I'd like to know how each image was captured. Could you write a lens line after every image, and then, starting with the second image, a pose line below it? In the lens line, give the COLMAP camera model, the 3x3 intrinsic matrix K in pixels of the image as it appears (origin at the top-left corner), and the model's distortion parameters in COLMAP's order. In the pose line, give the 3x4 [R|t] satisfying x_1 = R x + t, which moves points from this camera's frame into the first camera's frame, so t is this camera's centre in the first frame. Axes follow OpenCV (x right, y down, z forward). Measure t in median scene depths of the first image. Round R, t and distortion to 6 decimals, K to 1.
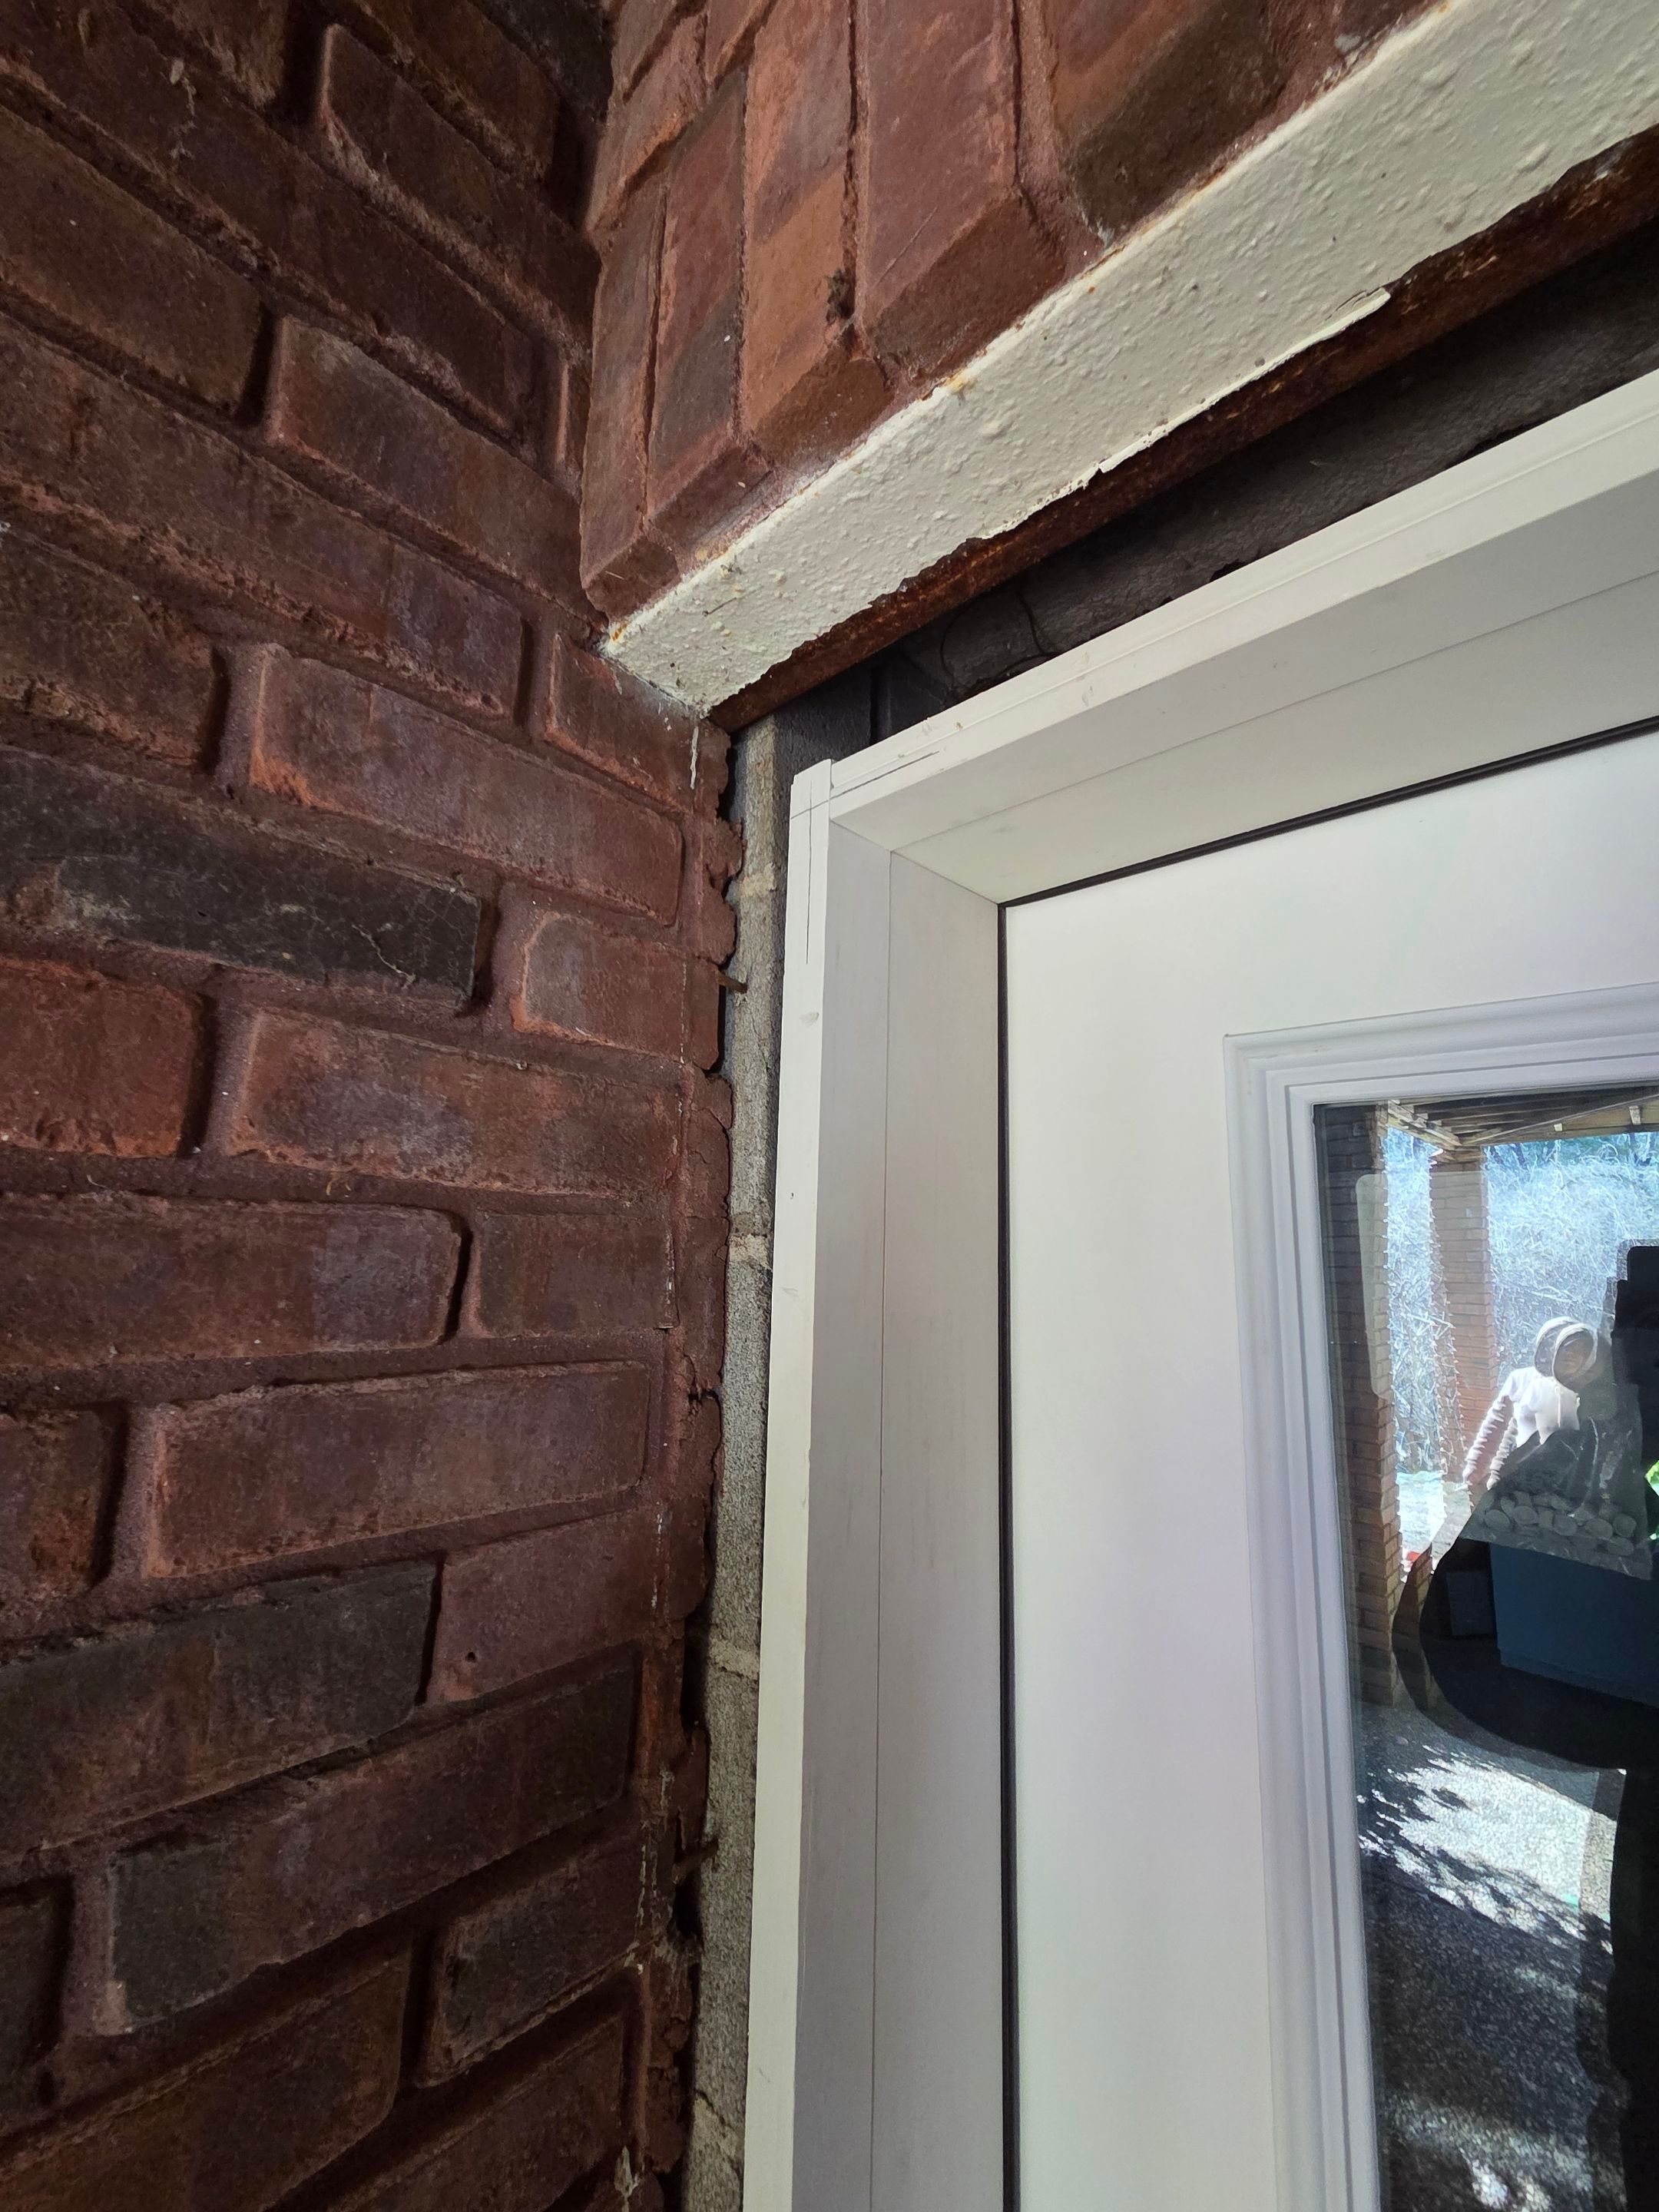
lens RADIAL K [[901.8, 0, 814.3], [0, 901.8, 1111.6], [0, 0, 1]] dist [-0.001648, -0.000585]
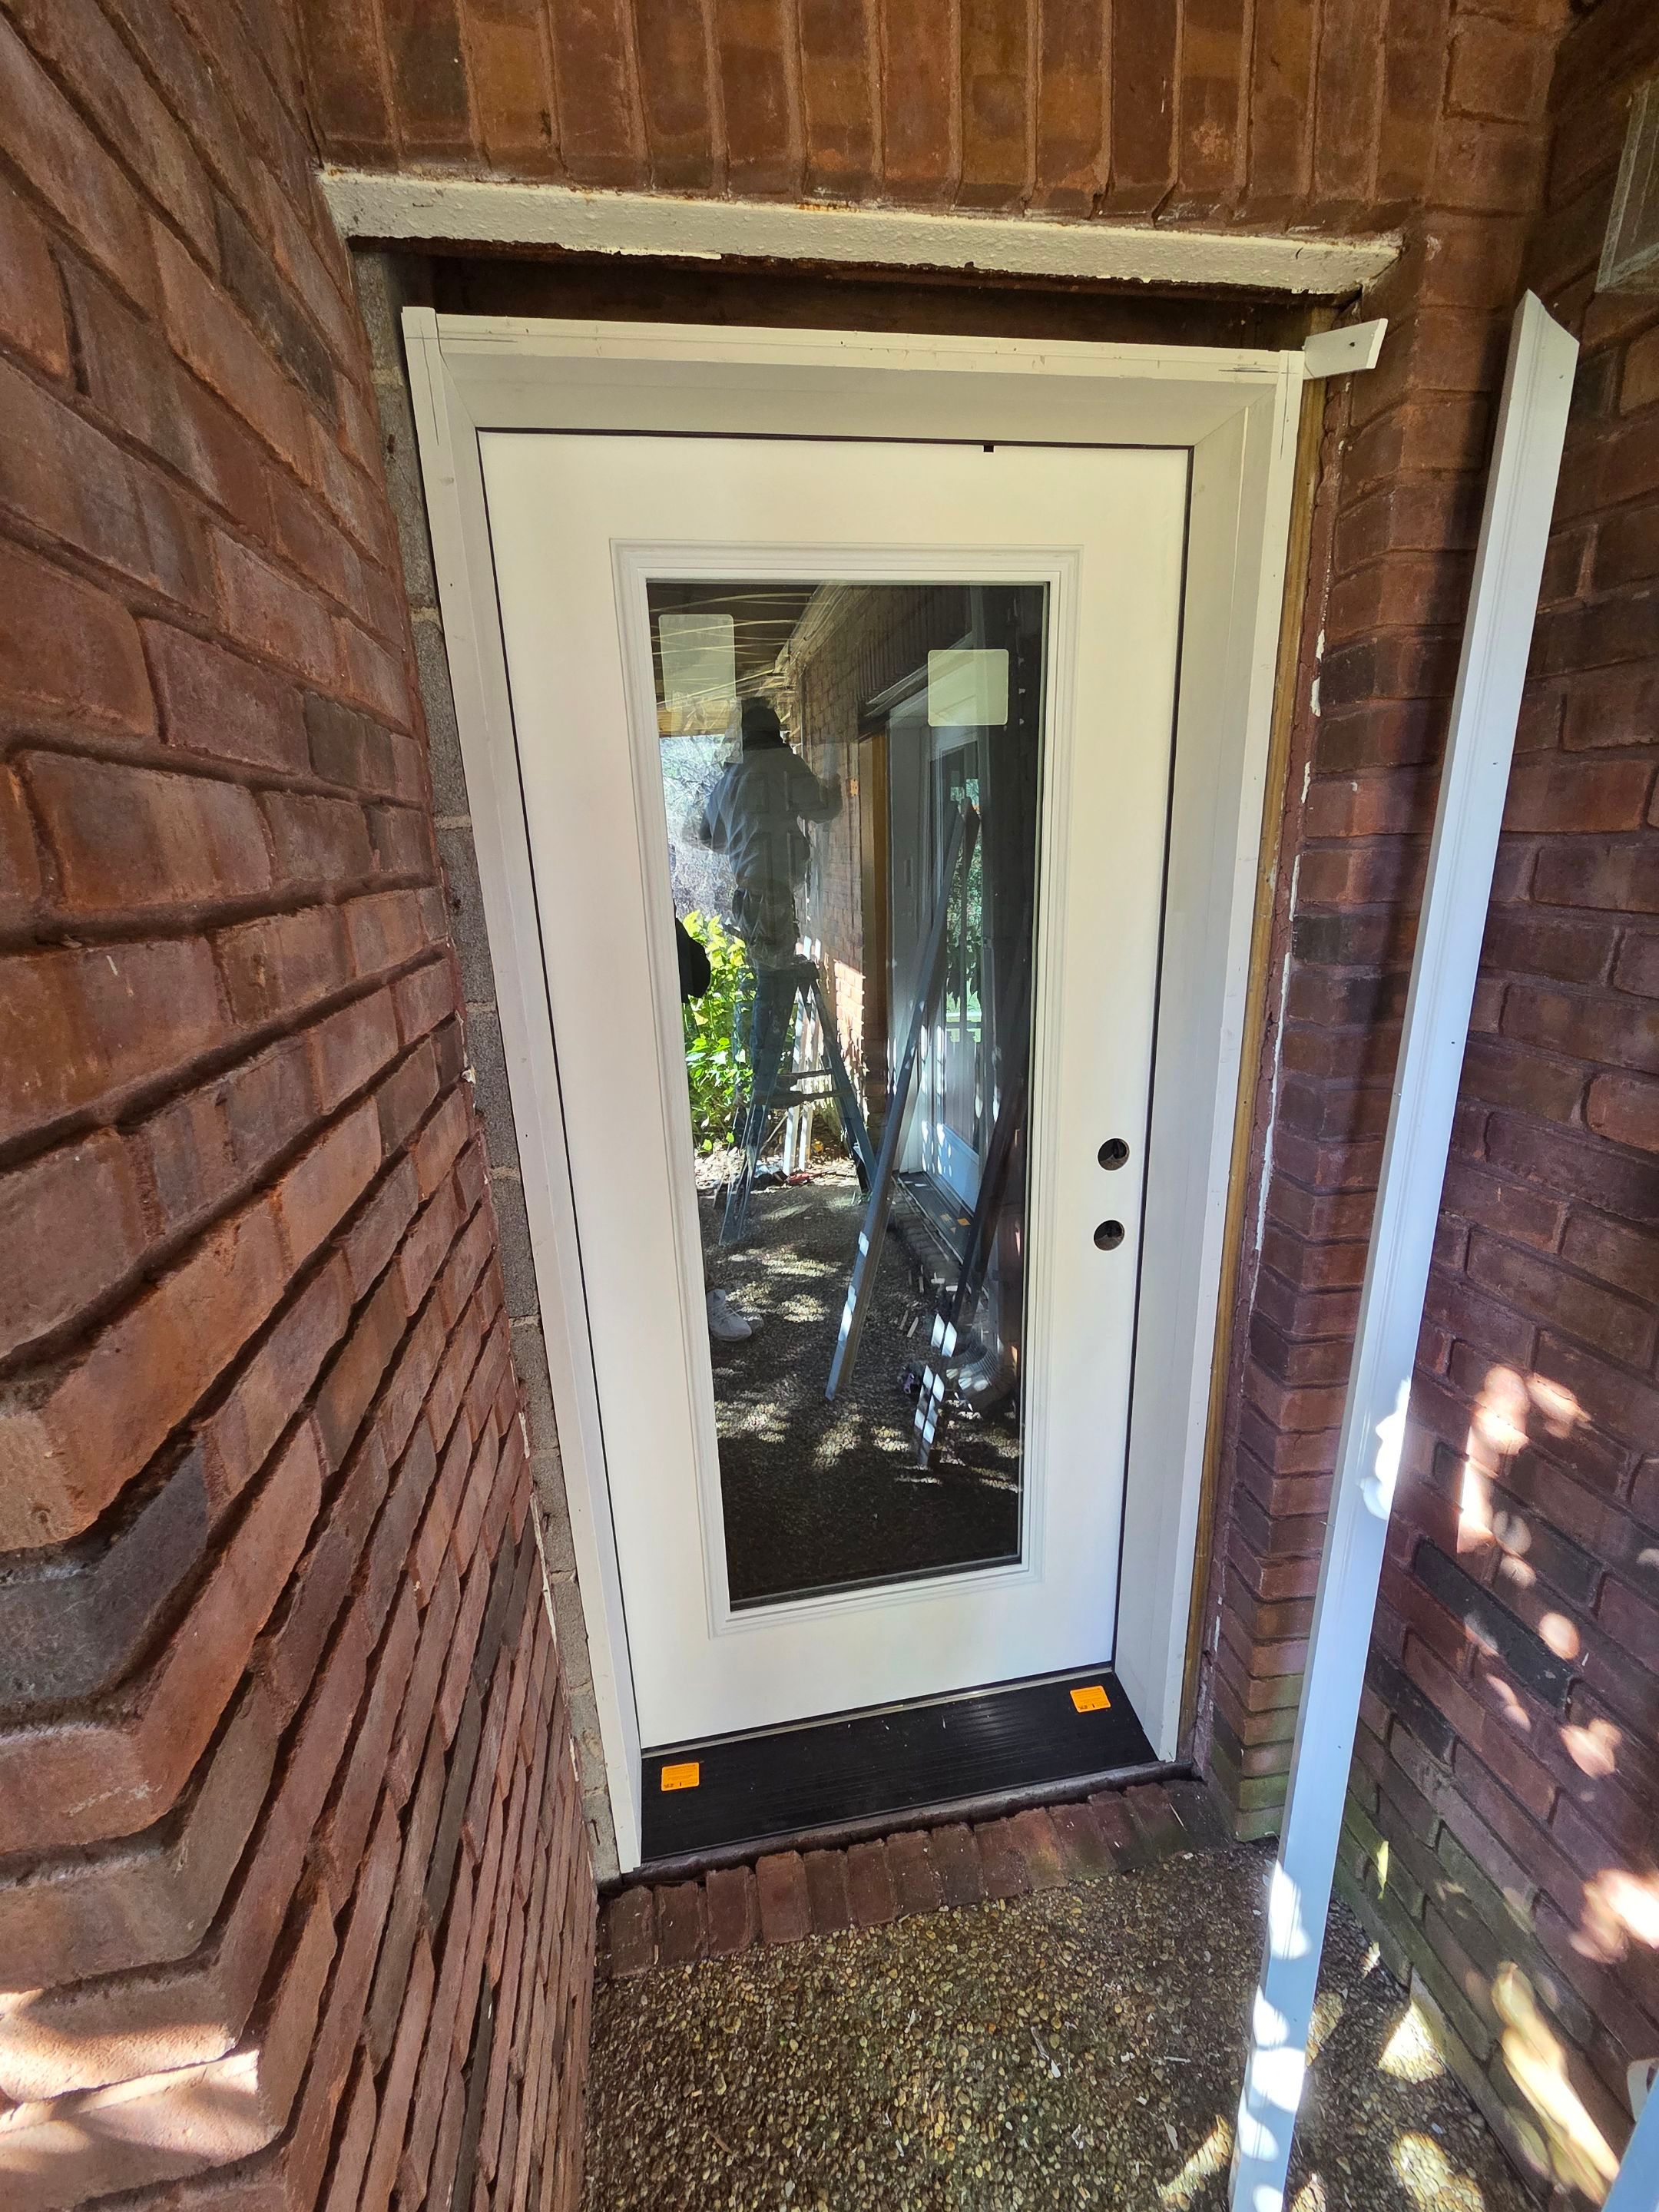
lens RADIAL K [[901.8, 0, 821.9], [0, 901.8, 1109.3], [0, 0, 1]] dist [-0.001648, -0.000585]
pose [[0.597059, -0.265578, 0.756960, -1.372280], [-0.062370, 0.925384, 0.373864, 0.377350], [-0.799769, -0.270430, 0.535945, -1.043519]]
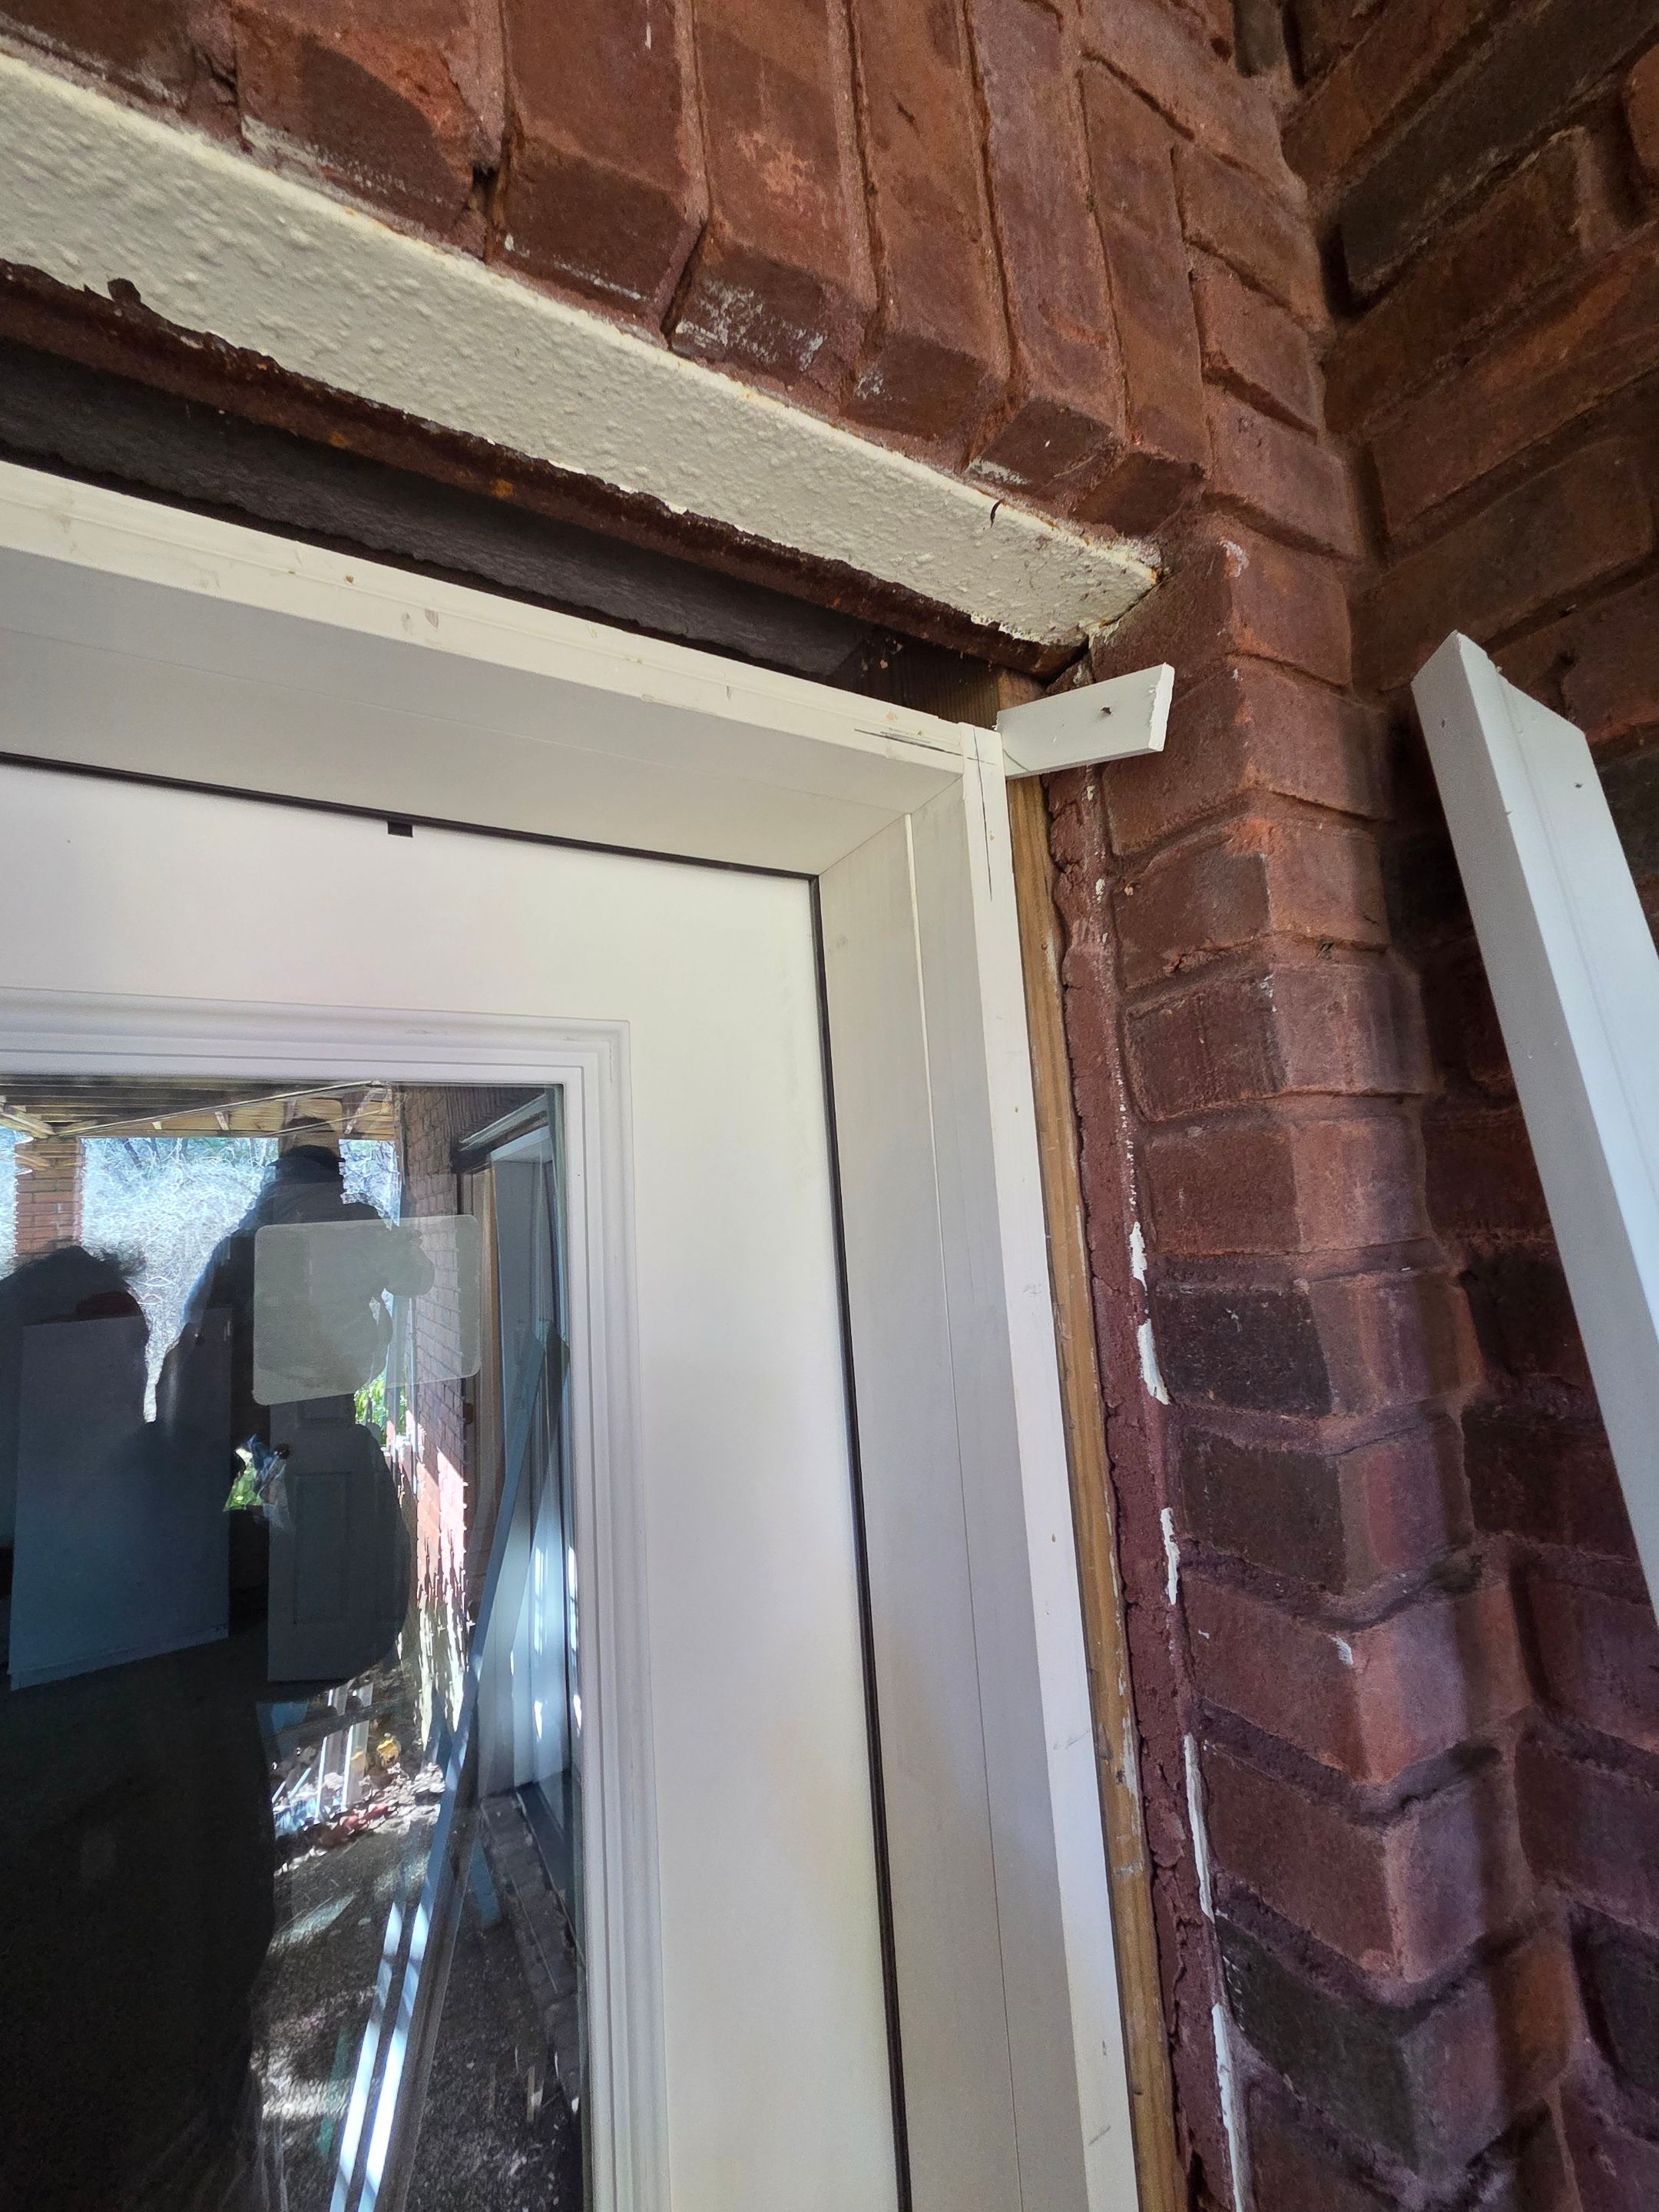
lens RADIAL K [[901.8, 0, 819.0], [0, 901.8, 1104.1], [0, 0, 1]] dist [-0.001648, -0.000585]
pose [[0.283487, 0.079662, 0.955662, -0.024732], [-0.064878, 0.995854, -0.063767, 0.063462], [-0.956779, -0.043924, 0.287480, -0.572905]]
